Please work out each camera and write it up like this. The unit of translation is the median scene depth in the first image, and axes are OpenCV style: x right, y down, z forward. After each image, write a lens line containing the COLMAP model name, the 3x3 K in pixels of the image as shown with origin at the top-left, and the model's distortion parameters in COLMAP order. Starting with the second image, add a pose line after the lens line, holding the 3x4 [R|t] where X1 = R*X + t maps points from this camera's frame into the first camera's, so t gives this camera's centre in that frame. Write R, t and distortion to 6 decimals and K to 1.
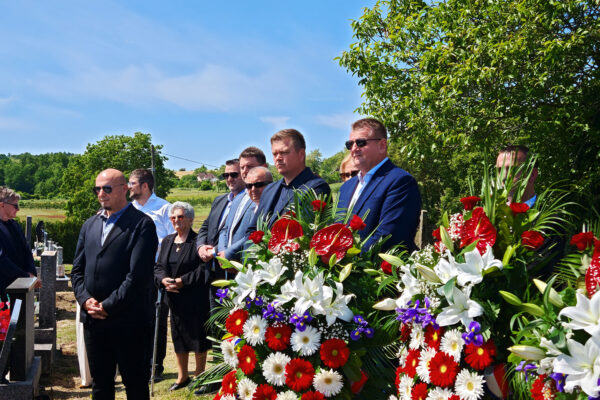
lens RADIAL K [[1076.9, 0, 298.7], [0, 1076.9, 197.7], [0, 0, 1]] dist [0.049236, 0.000000]
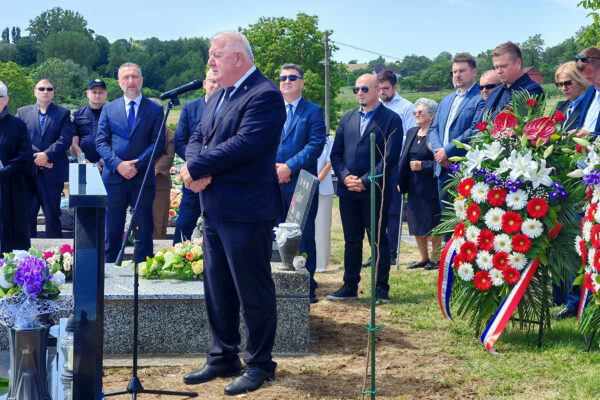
lens RADIAL K [[1253.3, 0, 297.0], [0, 1253.3, 199.7], [0, 0, 1]] dist [0.164050, 0.000000]
pose [[0.985274, 0.031242, -0.168103, 0.000108], [-0.018796, 0.996997, 0.075130, 0.014943], [0.169945, -0.070864, 0.982902, -0.631538]]
